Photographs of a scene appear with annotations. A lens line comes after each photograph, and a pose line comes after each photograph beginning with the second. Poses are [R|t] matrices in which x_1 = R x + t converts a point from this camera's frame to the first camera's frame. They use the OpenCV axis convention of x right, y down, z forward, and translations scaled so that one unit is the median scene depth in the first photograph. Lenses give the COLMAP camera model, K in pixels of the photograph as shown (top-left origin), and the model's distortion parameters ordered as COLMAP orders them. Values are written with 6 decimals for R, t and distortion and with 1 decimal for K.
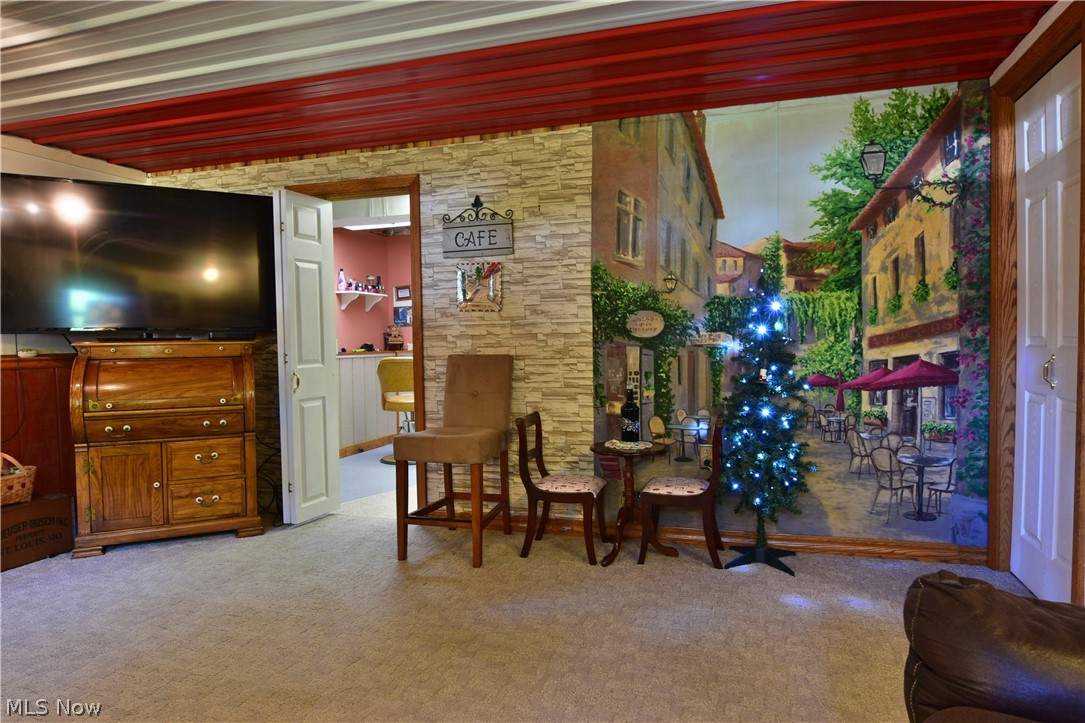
lens RADIAL K [[663.4, 0, 547.8], [0, 663.4, 363.6], [0, 0, 1]] dist [-0.012238, -0.005461]
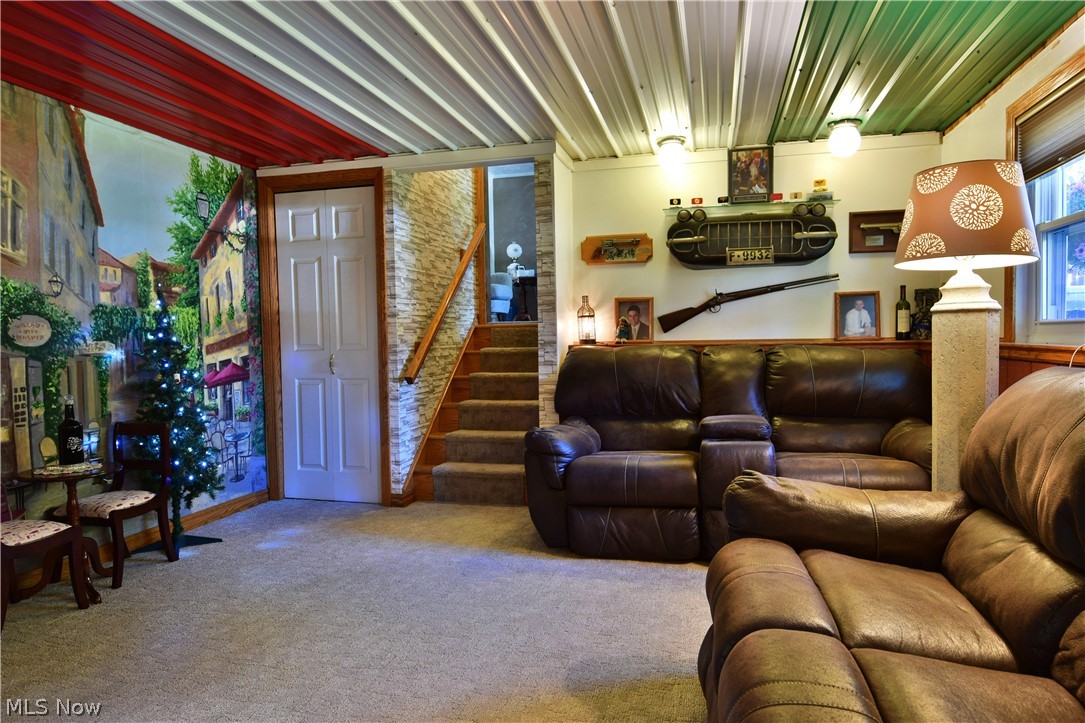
lens RADIAL K [[663.4, 0, 546.3], [0, 663.4, 361.5], [0, 0, 1]] dist [-0.012238, -0.005461]
pose [[-0.056151, -0.021017, 0.998201, -0.799071], [0.054668, 0.998214, 0.024092, -0.004986], [-0.996925, 0.055922, -0.054901, 0.423502]]
